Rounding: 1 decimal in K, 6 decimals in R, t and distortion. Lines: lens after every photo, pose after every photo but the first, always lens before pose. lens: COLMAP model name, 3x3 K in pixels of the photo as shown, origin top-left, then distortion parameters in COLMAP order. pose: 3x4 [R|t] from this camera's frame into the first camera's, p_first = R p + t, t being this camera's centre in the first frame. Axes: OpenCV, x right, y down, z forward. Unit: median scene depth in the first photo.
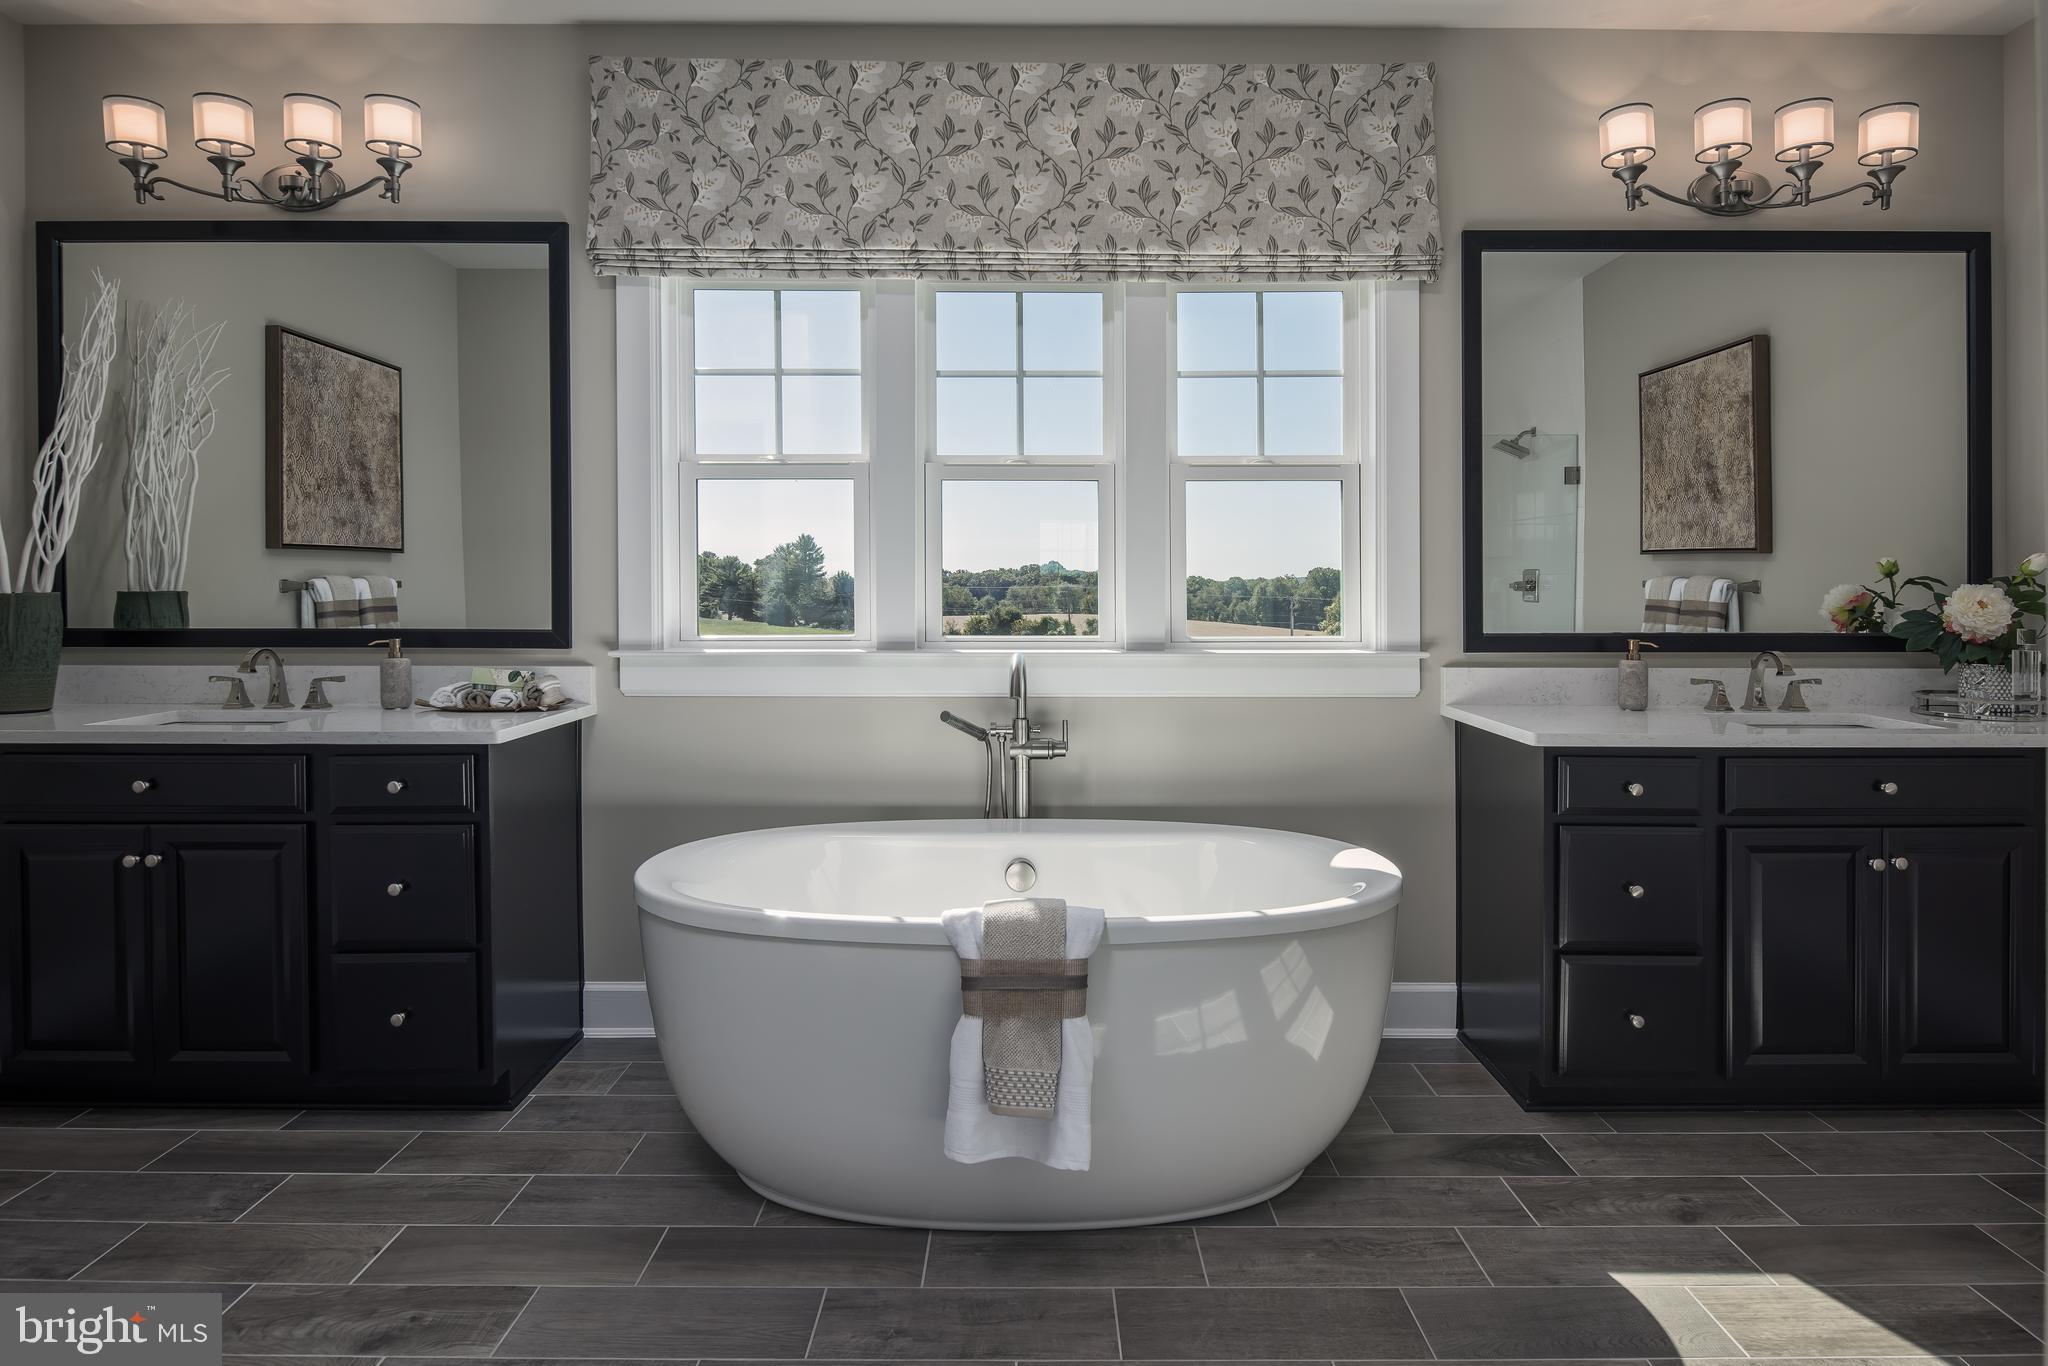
lens RADIAL K [[1166.7, 0, 1024.0], [0, 1166.7, 683.0], [0, 0, 1]] dist [-0.027565, -0.000305]
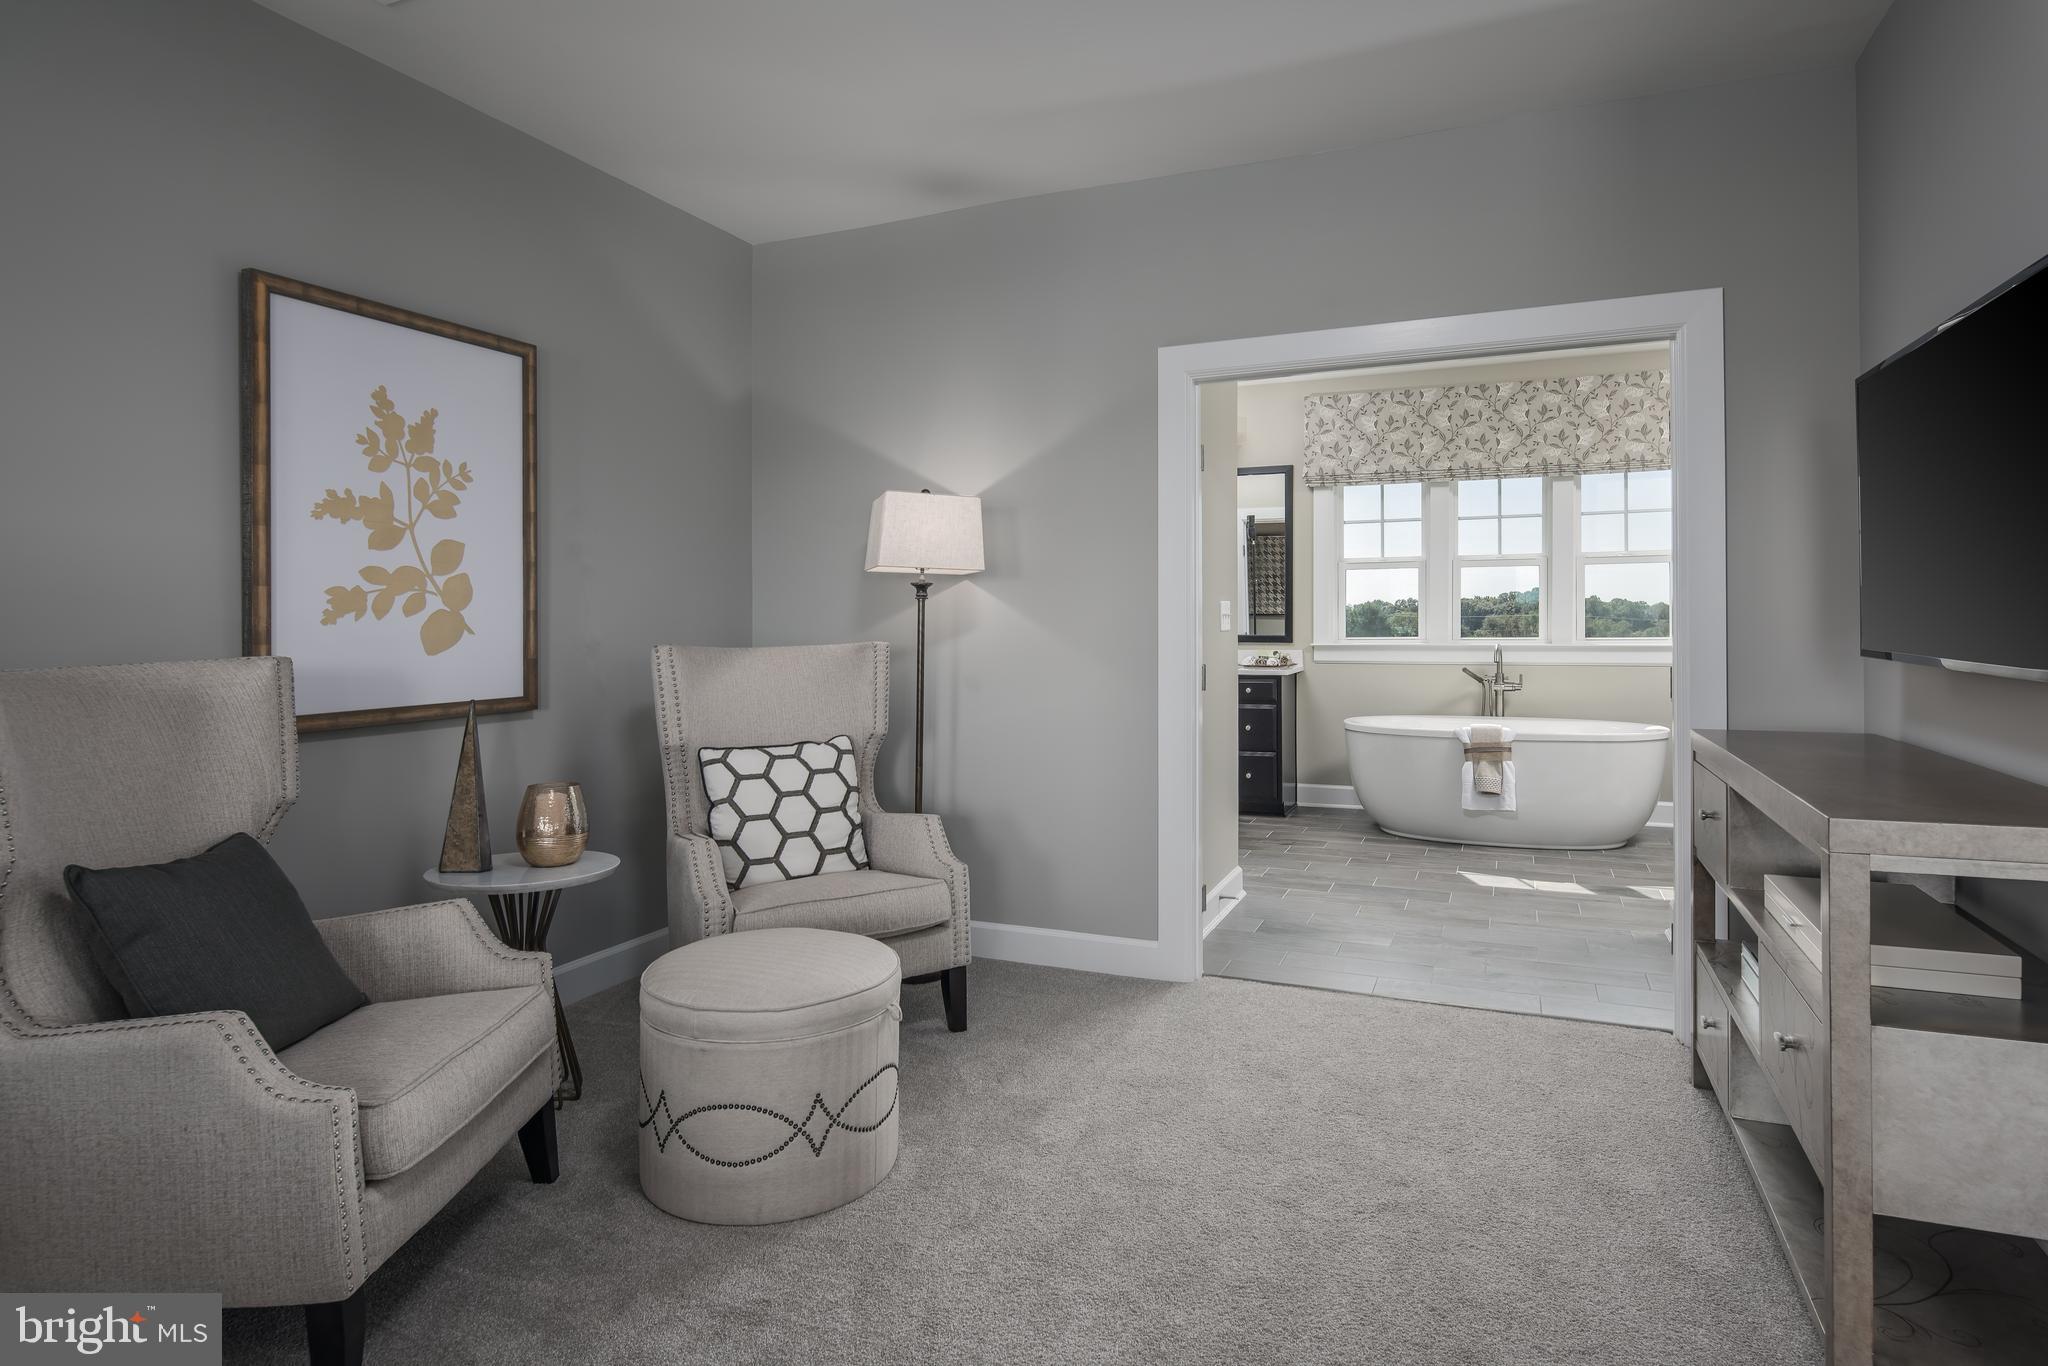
lens RADIAL K [[1107.5, 0, 1036.6], [0, 1107.5, 633.5], [0, 0, 1]] dist [0.000093, -0.001352]
pose [[0.919726, 0.002637, -0.392552, 0.013974], [-0.019633, 0.999035, -0.039289, 0.049644], [0.392069, 0.043842, 0.918890, -1.295596]]
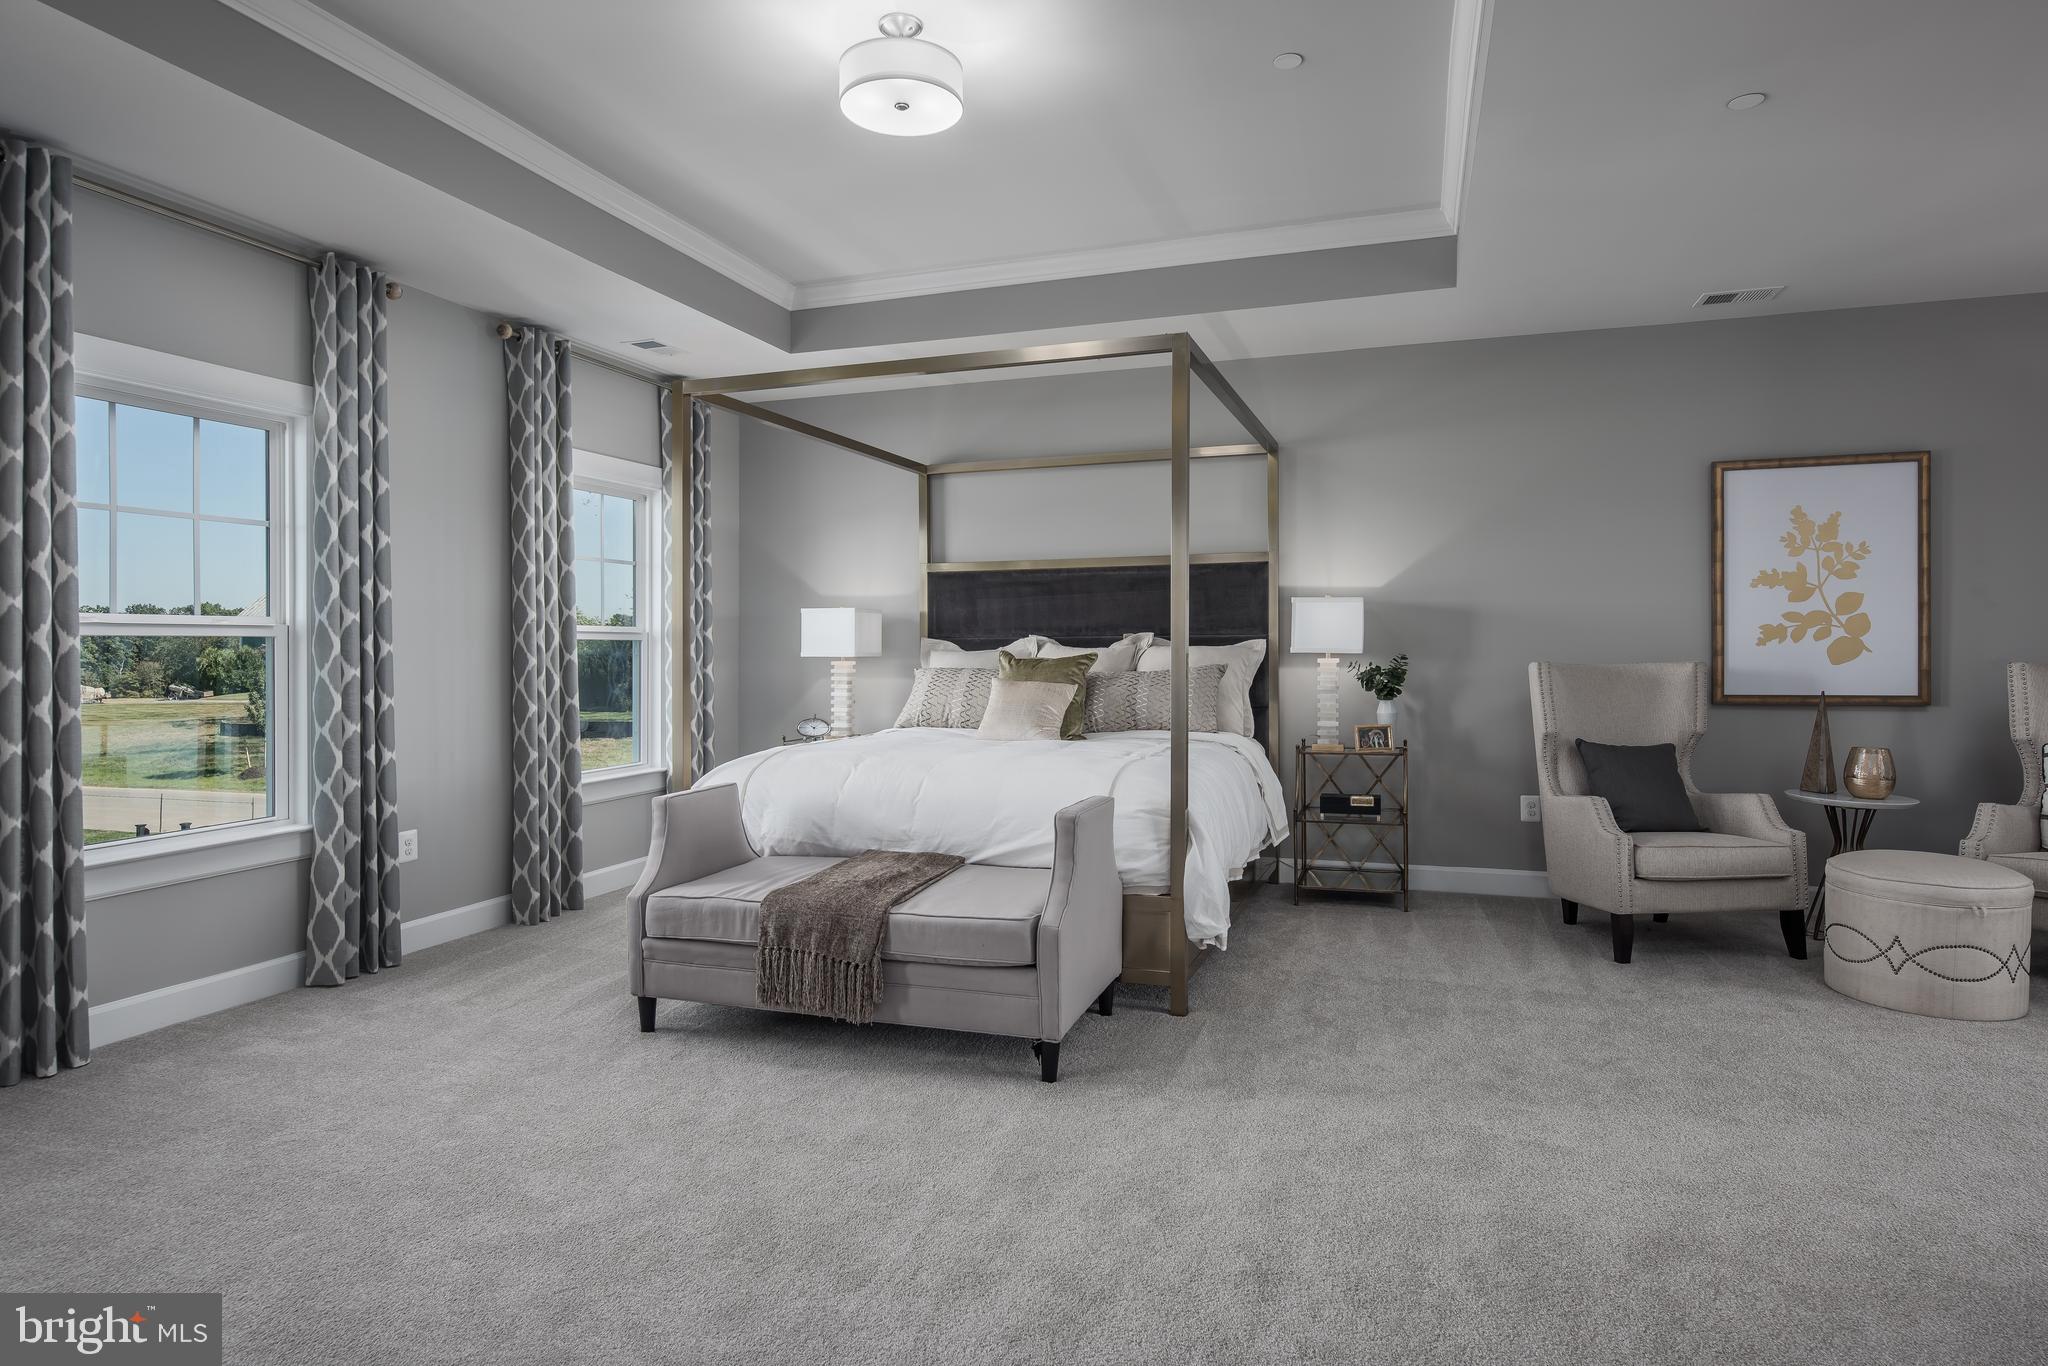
lens RADIAL K [[1107.5, 0, 1036.6], [0, 1107.5, 633.5], [0, 0, 1]] dist [0.000093, -0.001352]
pose [[-0.319393, -0.006883, -0.947597, 1.036629], [-0.049604, 0.998724, 0.009465, 0.037267], [0.946323, 0.050028, -0.319327, -1.175490]]
